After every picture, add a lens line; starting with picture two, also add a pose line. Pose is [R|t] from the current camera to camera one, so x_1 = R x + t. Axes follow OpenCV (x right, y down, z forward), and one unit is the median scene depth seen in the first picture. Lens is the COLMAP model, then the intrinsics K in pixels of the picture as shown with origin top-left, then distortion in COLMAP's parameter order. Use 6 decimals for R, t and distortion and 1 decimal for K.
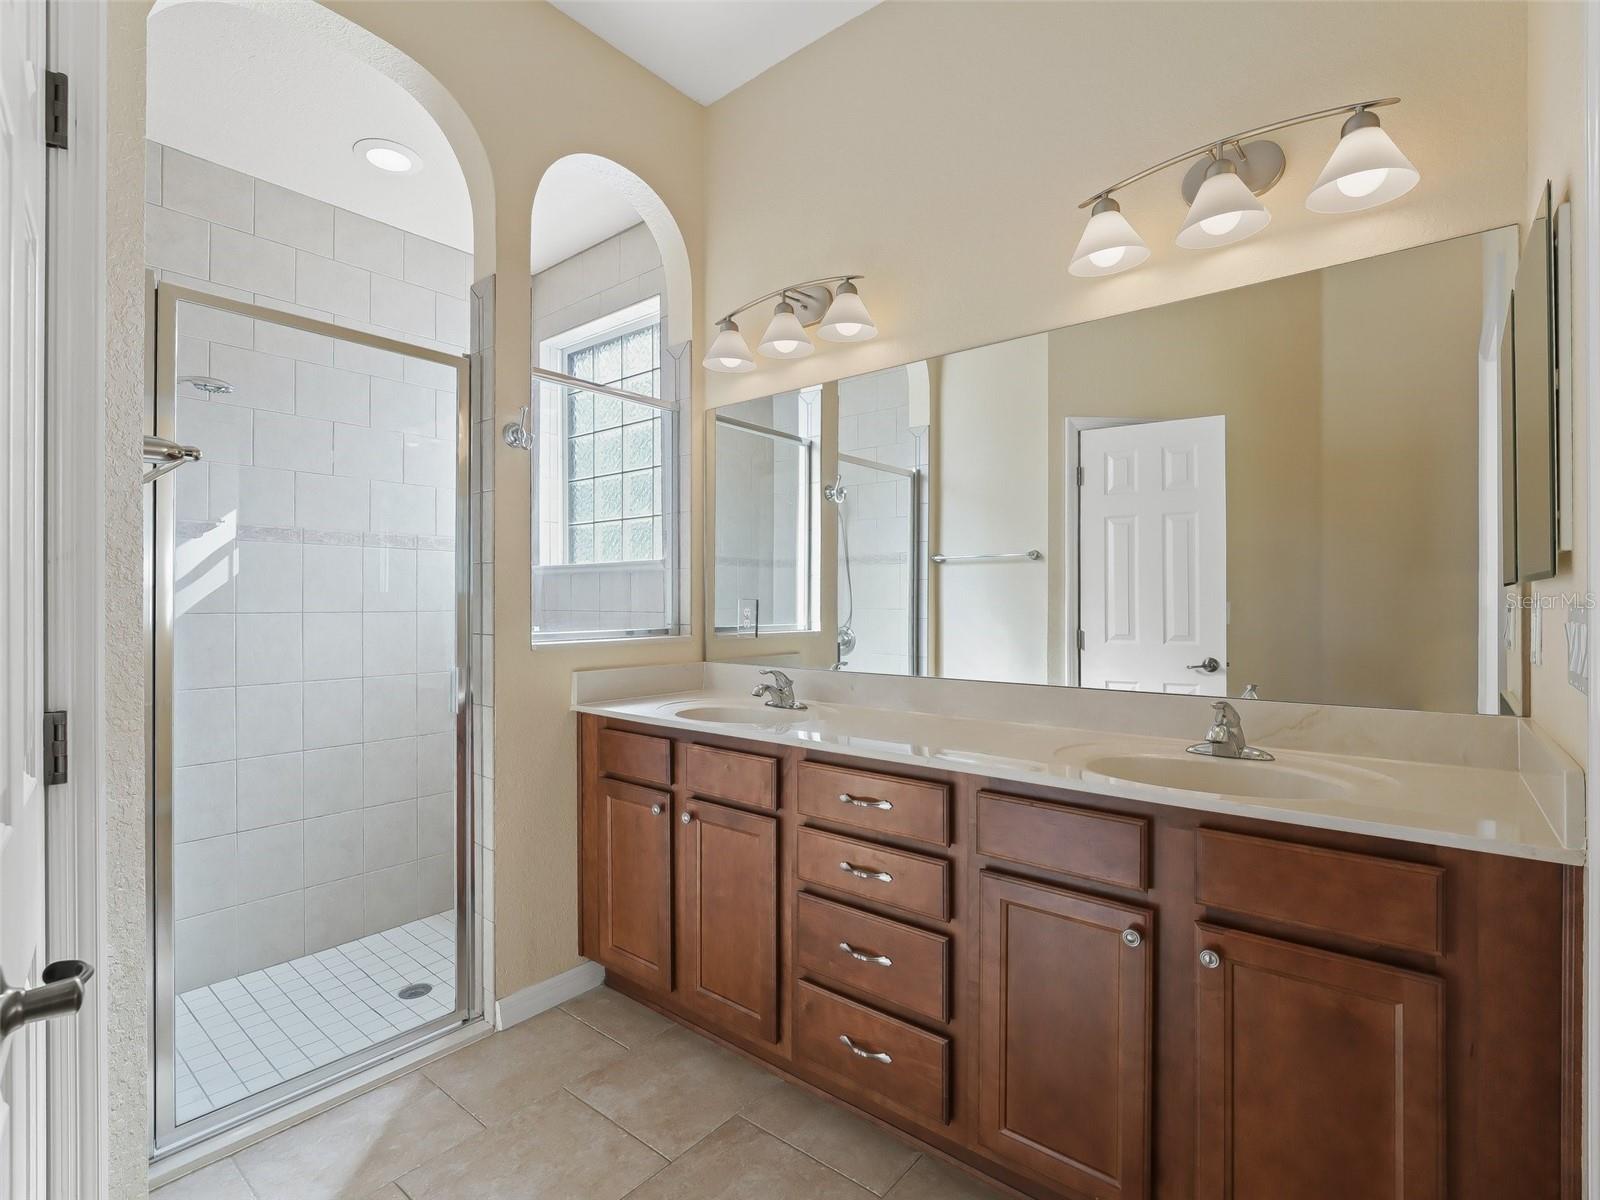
lens RADIAL K [[751.7, 0, 800.0], [0, 751.7, 600.0], [0, 0, 1]] dist [-0.004166, -0.000501]
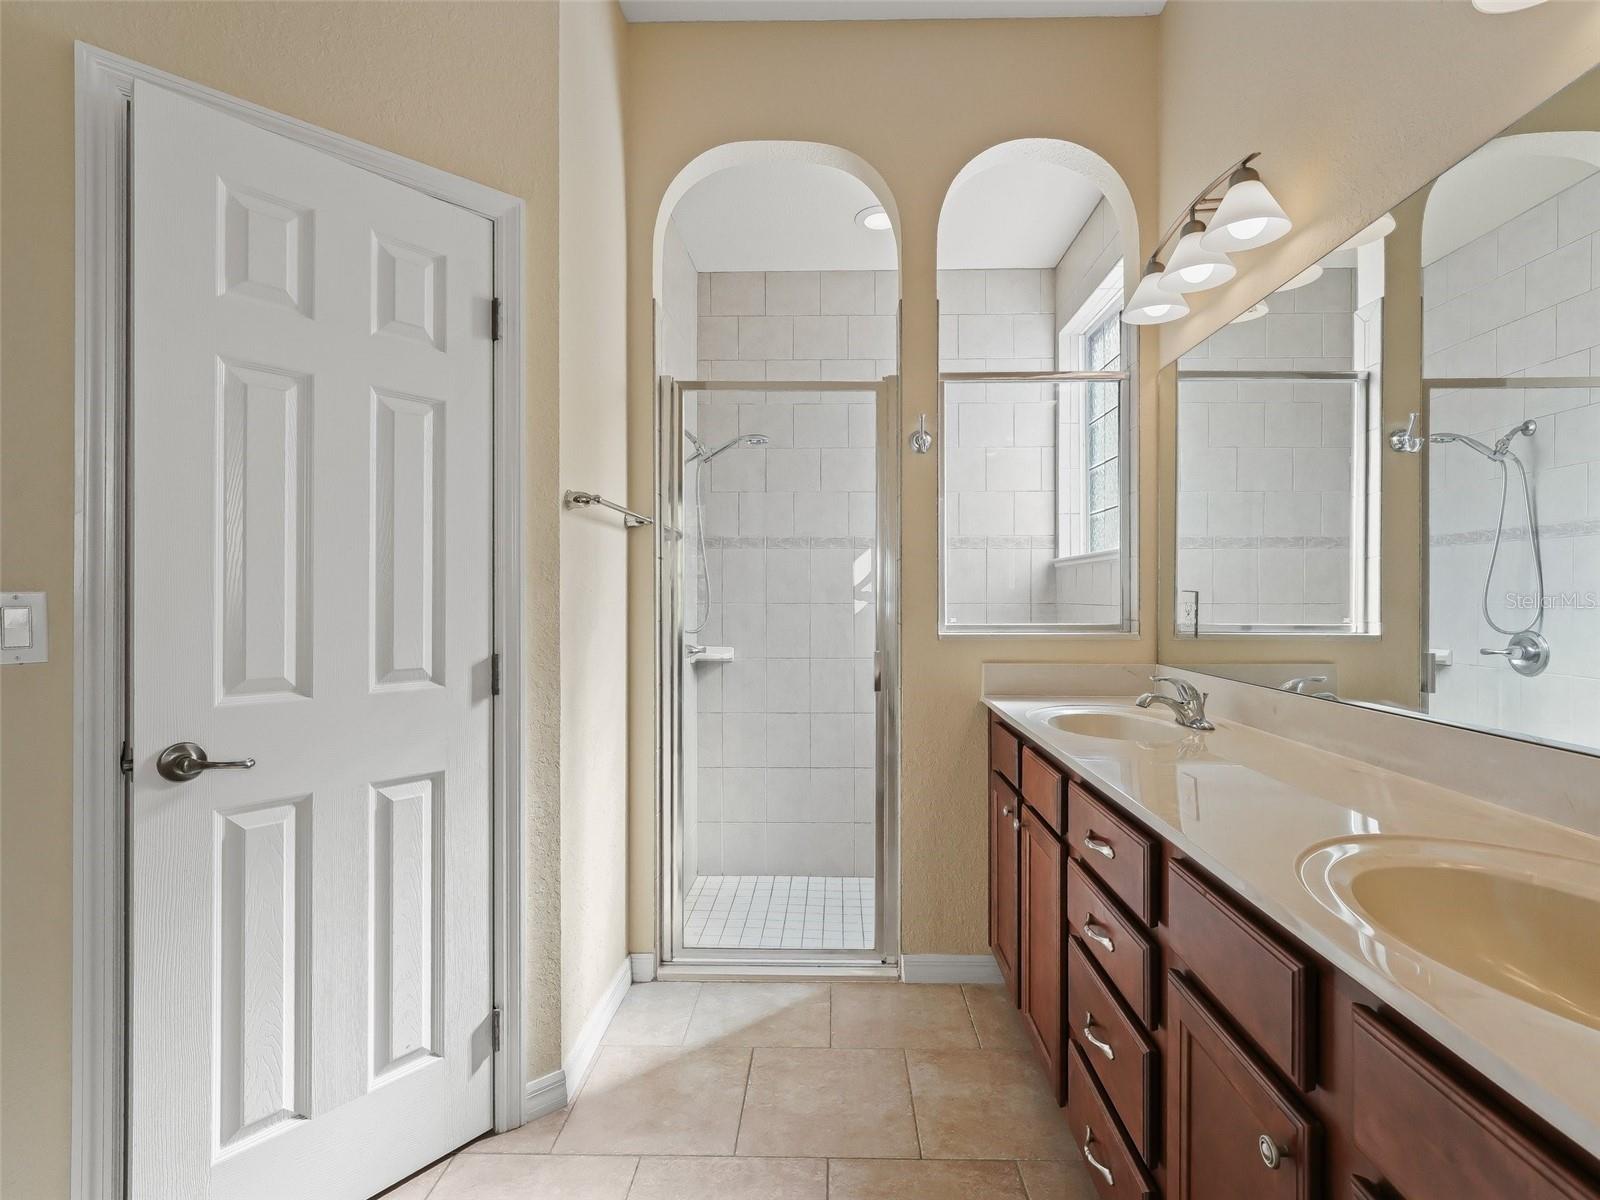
lens RADIAL K [[759.7, 0, 807.3], [0, 759.7, 595.5], [0, 0, 1]] dist [0.002416, 0.000485]
pose [[0.630263, -0.000896, -0.776381, 0.375531], [0.002532, 0.999996, 0.000902, 0.002192], [0.776377, -0.002534, 0.630263, 0.181852]]
